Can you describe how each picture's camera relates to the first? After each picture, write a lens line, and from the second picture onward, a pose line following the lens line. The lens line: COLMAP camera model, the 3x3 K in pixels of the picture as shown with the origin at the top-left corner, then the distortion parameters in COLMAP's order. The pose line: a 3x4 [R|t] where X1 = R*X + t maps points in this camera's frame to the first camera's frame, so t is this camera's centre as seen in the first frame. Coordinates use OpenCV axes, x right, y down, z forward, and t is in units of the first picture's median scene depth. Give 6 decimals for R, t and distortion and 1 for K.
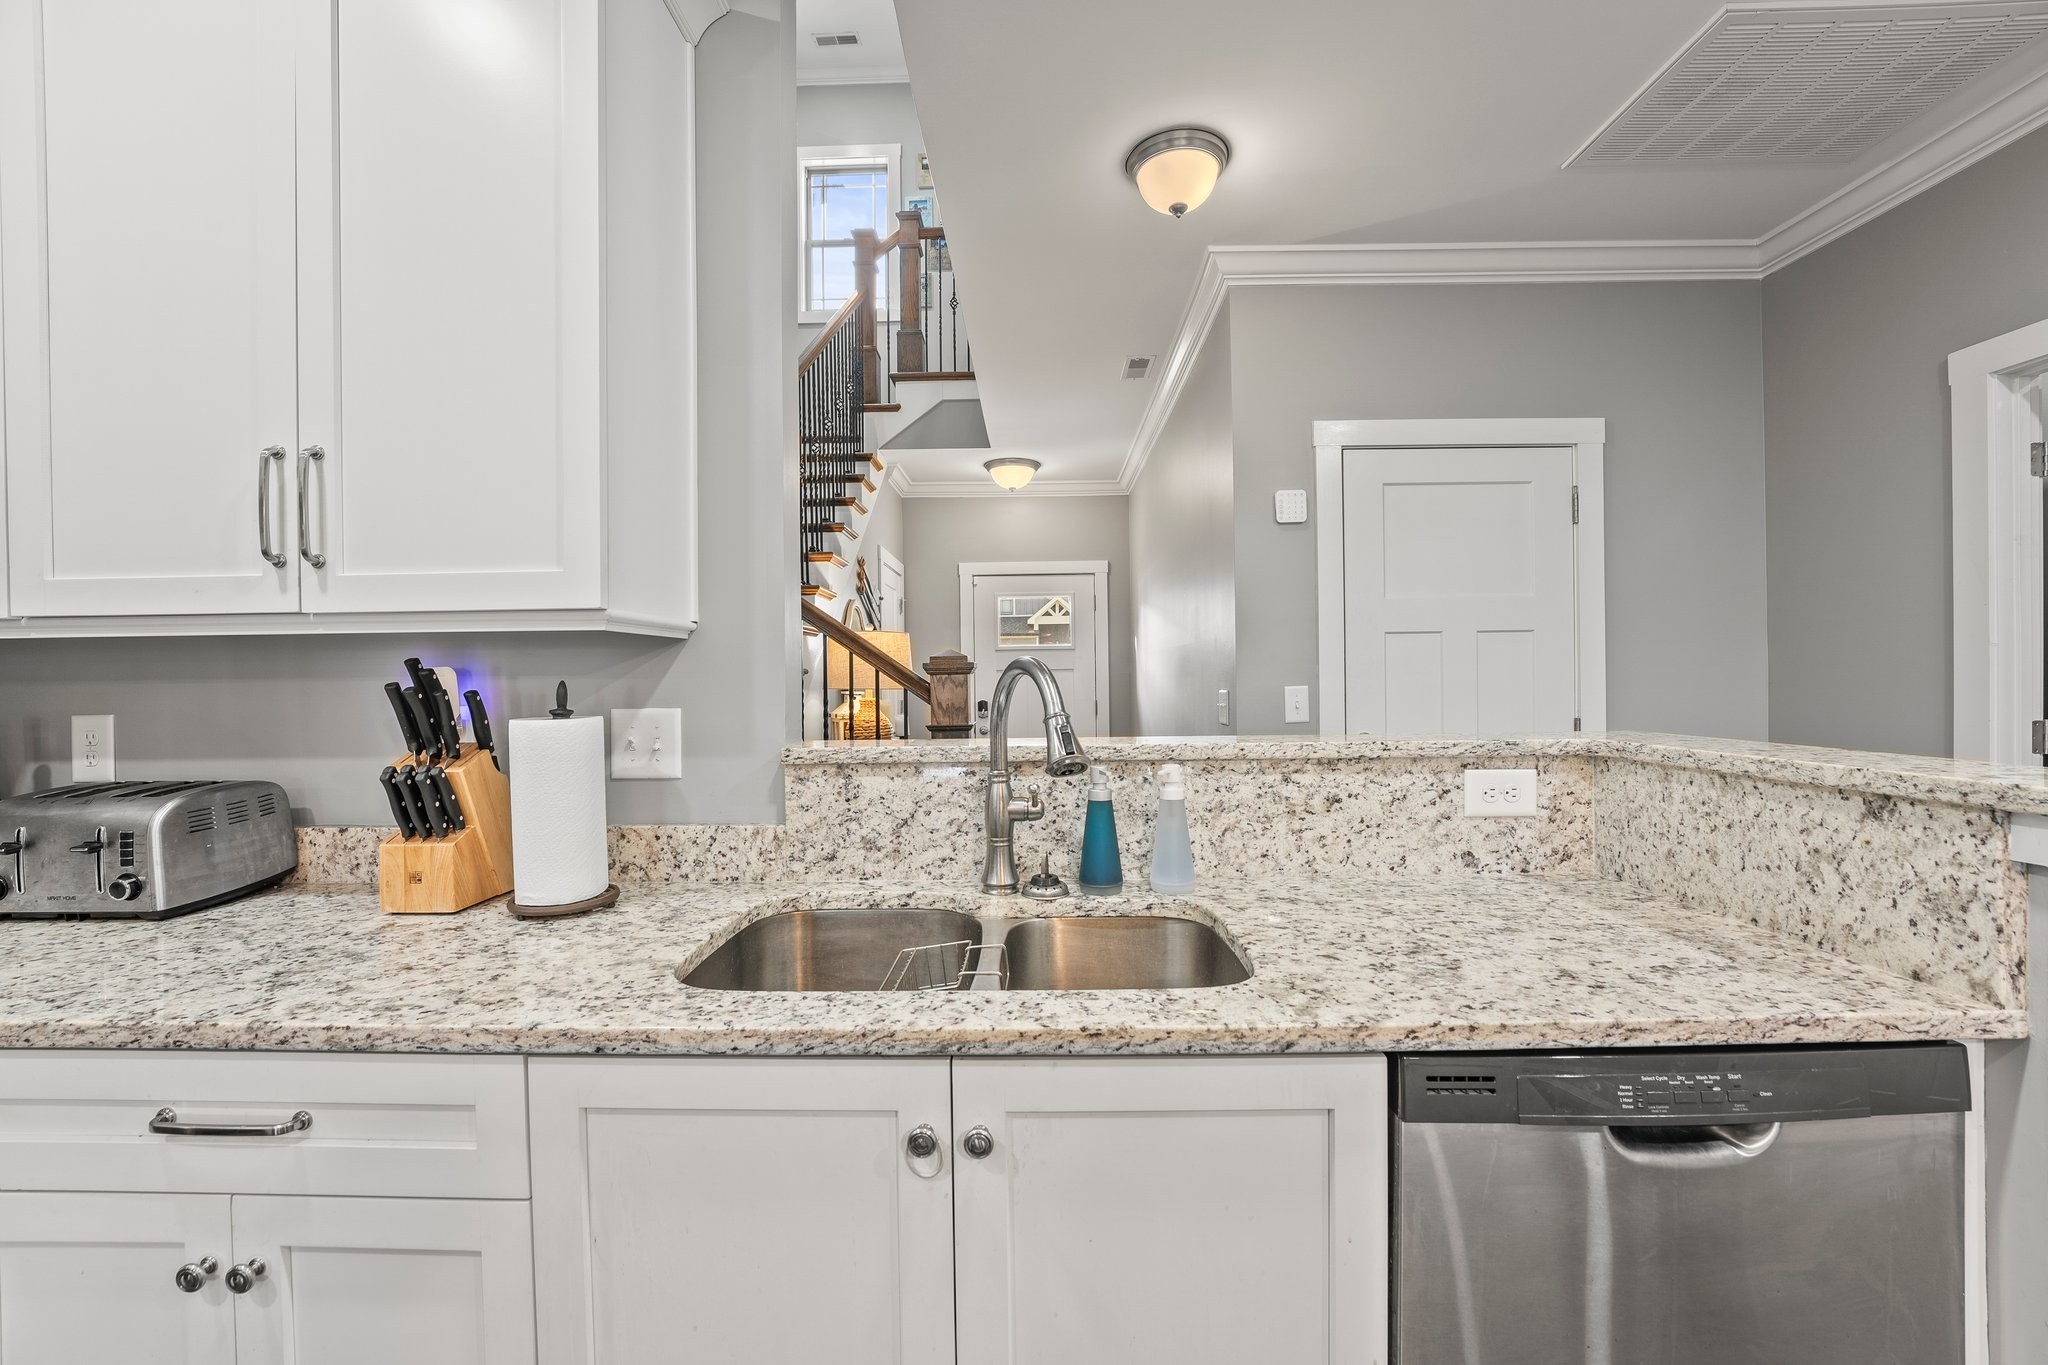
lens RADIAL K [[826.0, 0, 1021.0], [0, 826.0, 686.9], [0, 0, 1]] dist [-0.025172, 0.004022]
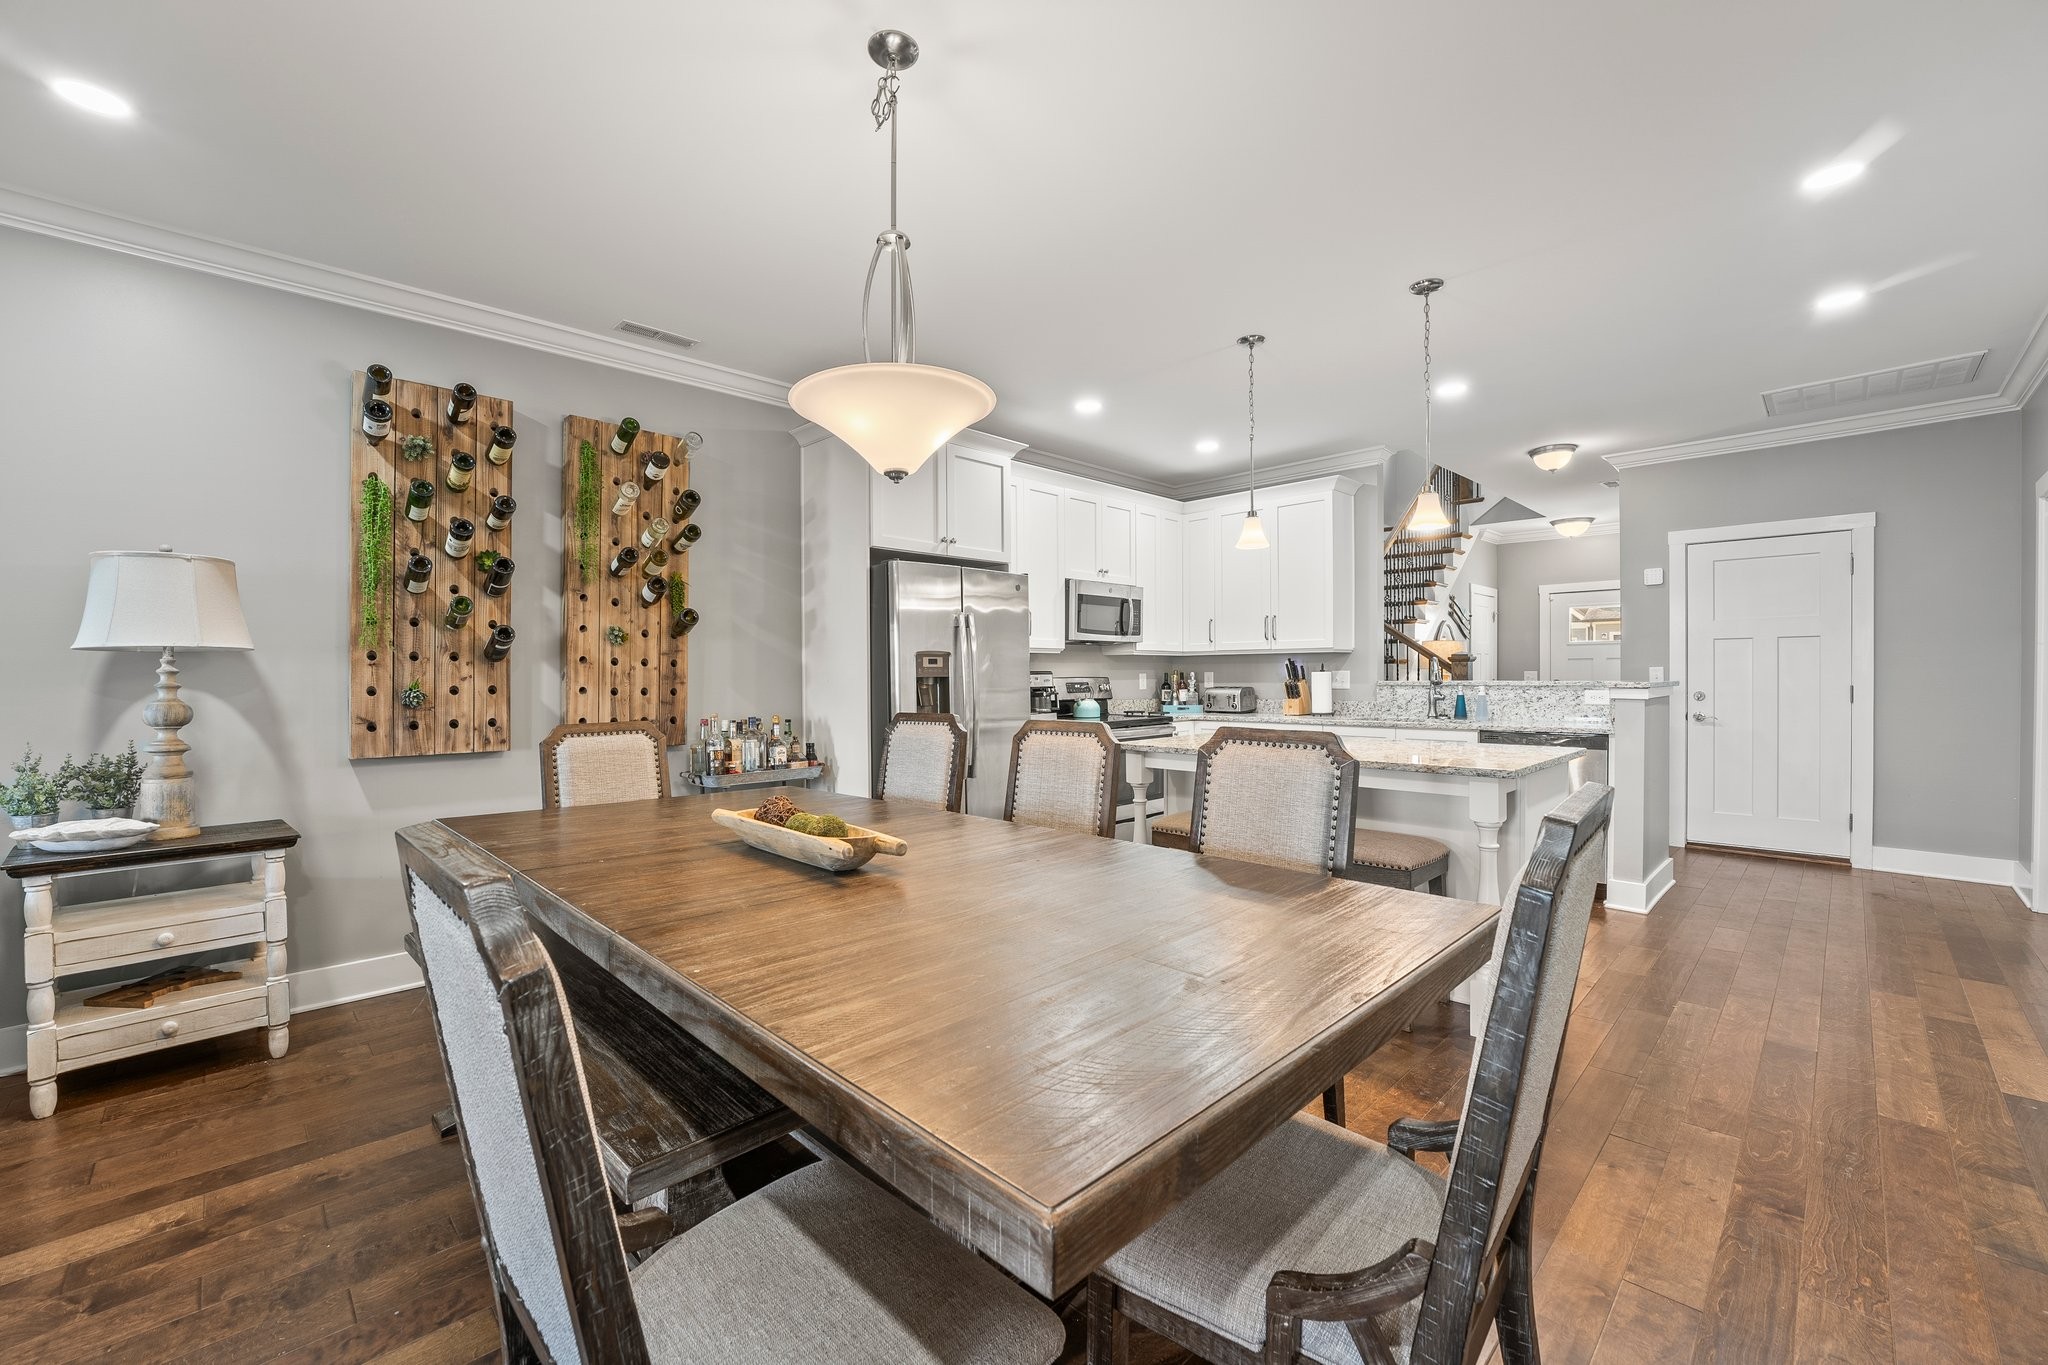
lens RADIAL K [[826.0, 0, 1023.5], [0, 826.0, 687.9], [0, 0, 1]] dist [-0.025172, 0.004022]
pose [[0.717369, 0.018078, -0.696459, 1.201288], [-0.007523, 0.999806, 0.018203, 0.049624], [0.696653, -0.007819, 0.717366, -2.891929]]
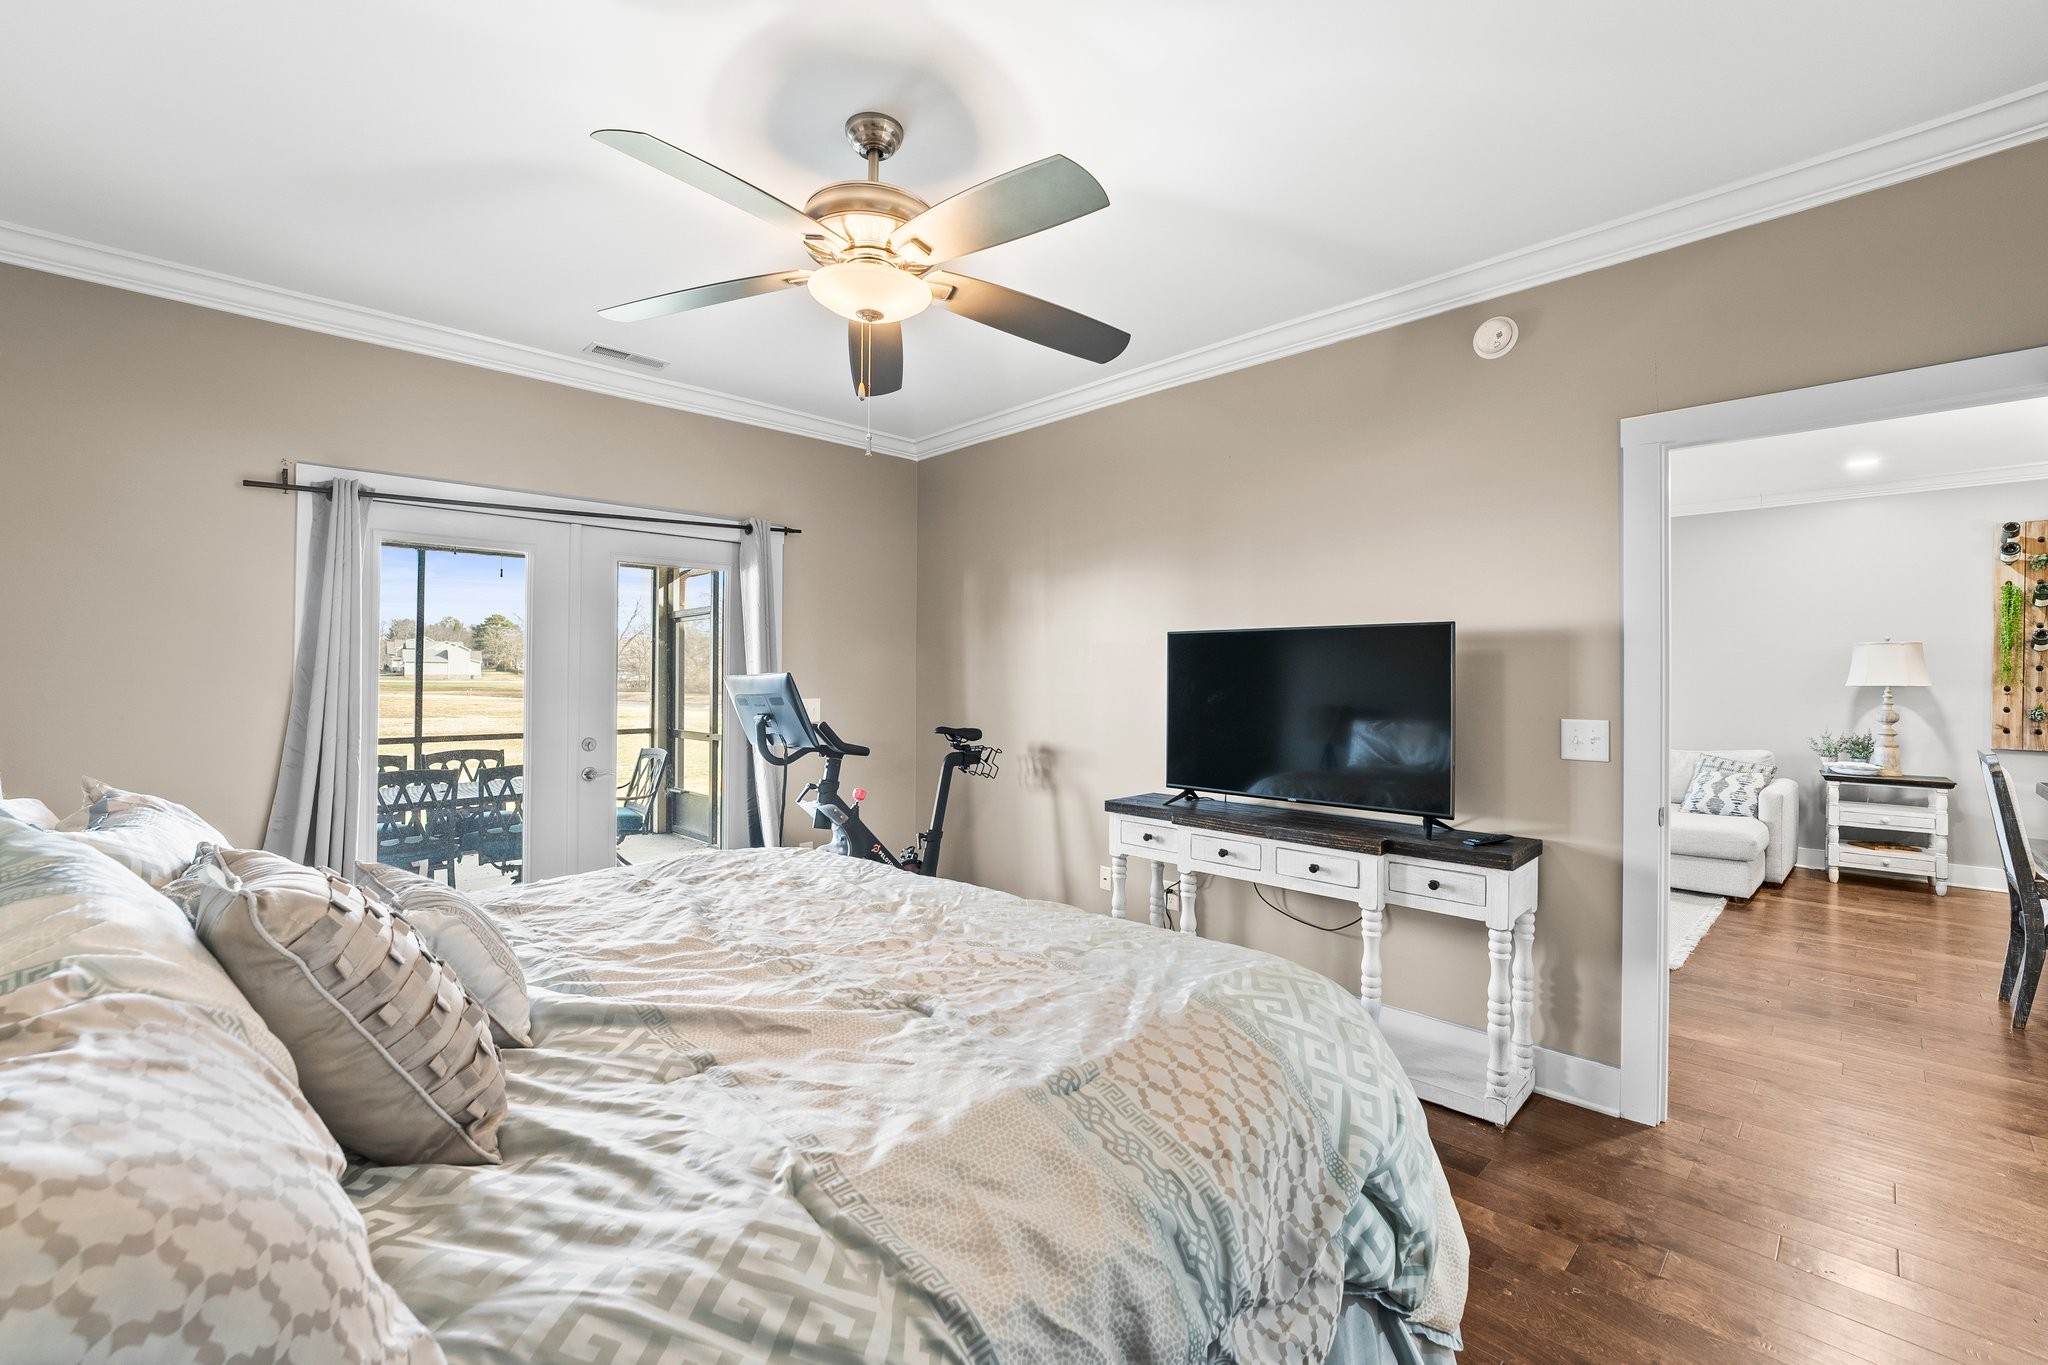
lens RADIAL K [[826.0, 0, 1028.9], [0, 826.0, 664.8], [0, 0, 1]] dist [-0.025172, 0.004022]
pose [[-0.711717, 0.004641, -0.702451, 4.044768], [0.000872, 0.999983, 0.005723, -0.111650], [0.702466, 0.003461, -0.711709, -3.064453]]
